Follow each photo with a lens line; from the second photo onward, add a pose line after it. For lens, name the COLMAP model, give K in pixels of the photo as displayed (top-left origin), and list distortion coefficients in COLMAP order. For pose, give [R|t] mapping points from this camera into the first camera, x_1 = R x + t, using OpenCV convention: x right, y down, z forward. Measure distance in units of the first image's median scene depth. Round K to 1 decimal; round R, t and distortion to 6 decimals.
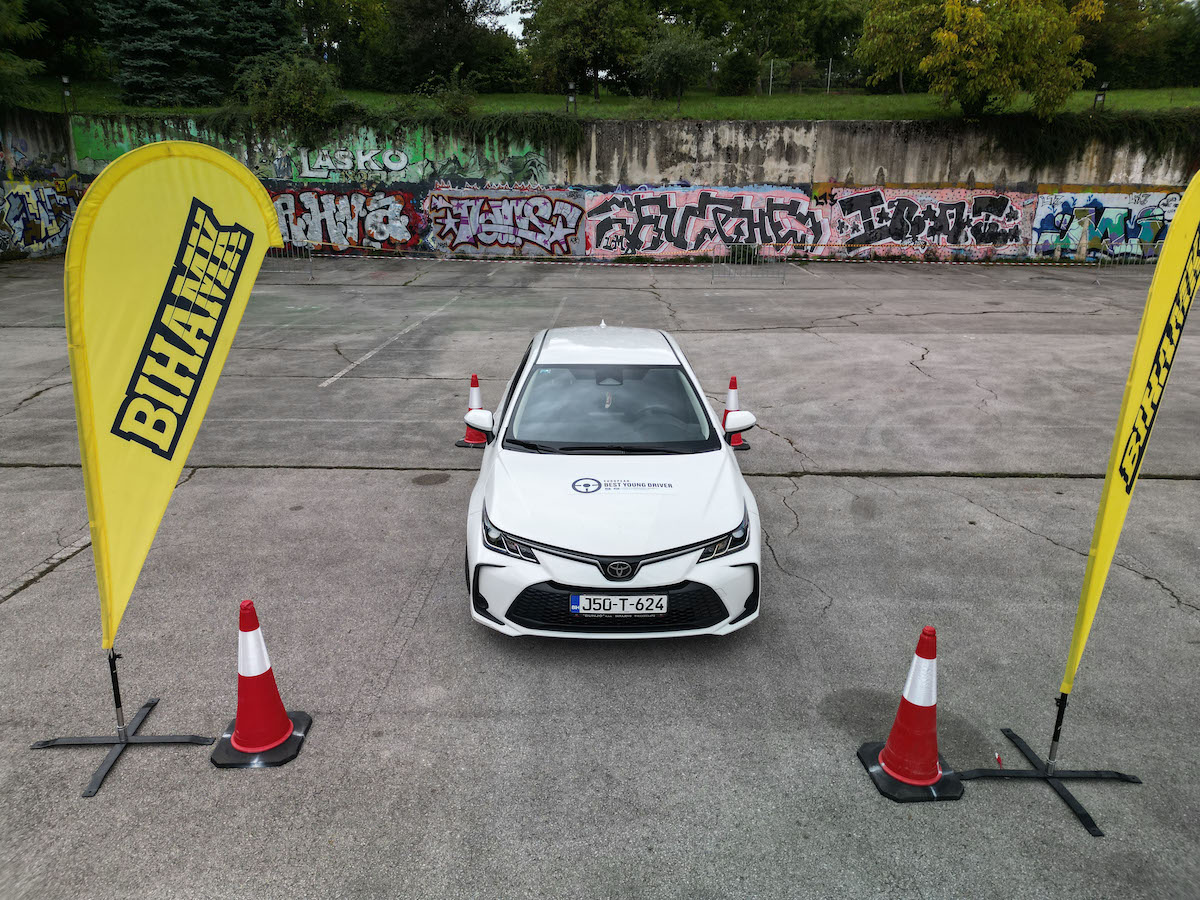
lens RADIAL K [[832.2, 0, 599.0], [0, 832.2, 451.7], [0, 0, 1]] dist [0.057272, -0.047735]
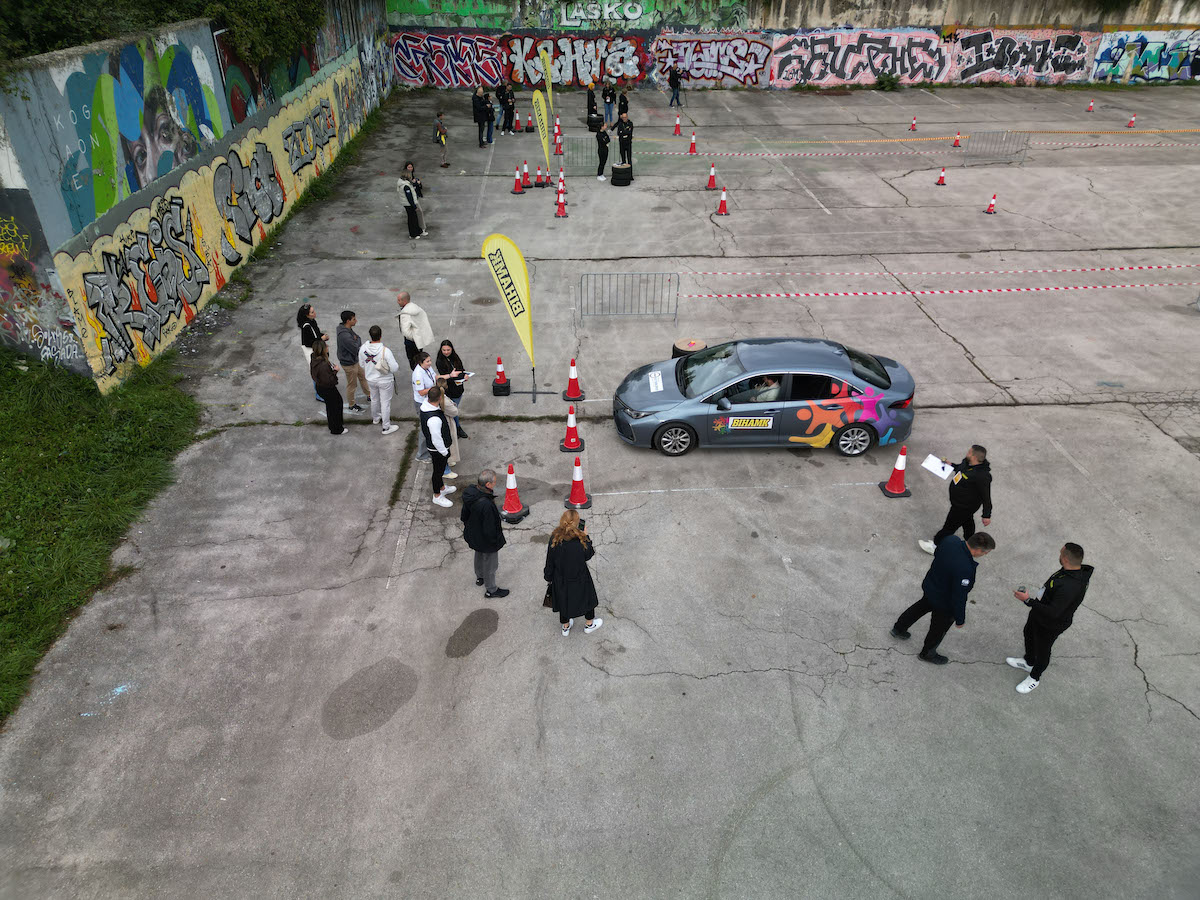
lens RADIAL K [[832.2, 0, 599.0], [0, 832.2, 451.7], [0, 0, 1]] dist [0.057272, -0.047735]
pose [[0.997309, -0.040703, 0.060972, -0.400660], [0.023821, 0.966499, 0.255563, -0.020072], [-0.069332, -0.253423, 0.964868, -0.433686]]
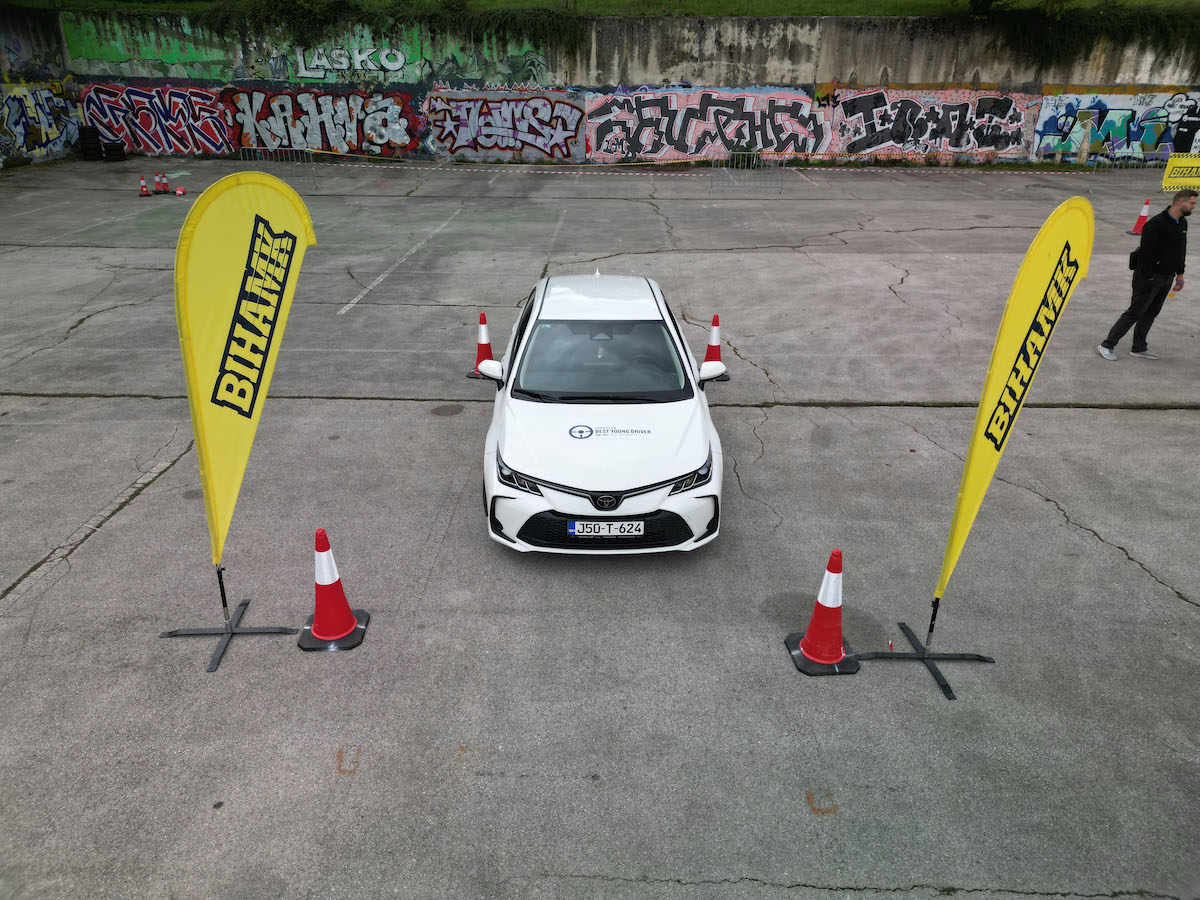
lens RADIAL K [[829.2, 0, 599.4], [0, 829.2, 447.7], [0, 0, 1]] dist [0.056954, -0.046607]
pose [[0.999998, 0.000313, -0.001788, 0.002082], [-0.000099, 0.992955, 0.118491, -0.011542], [0.001812, -0.118490, 0.992954, -0.031248]]
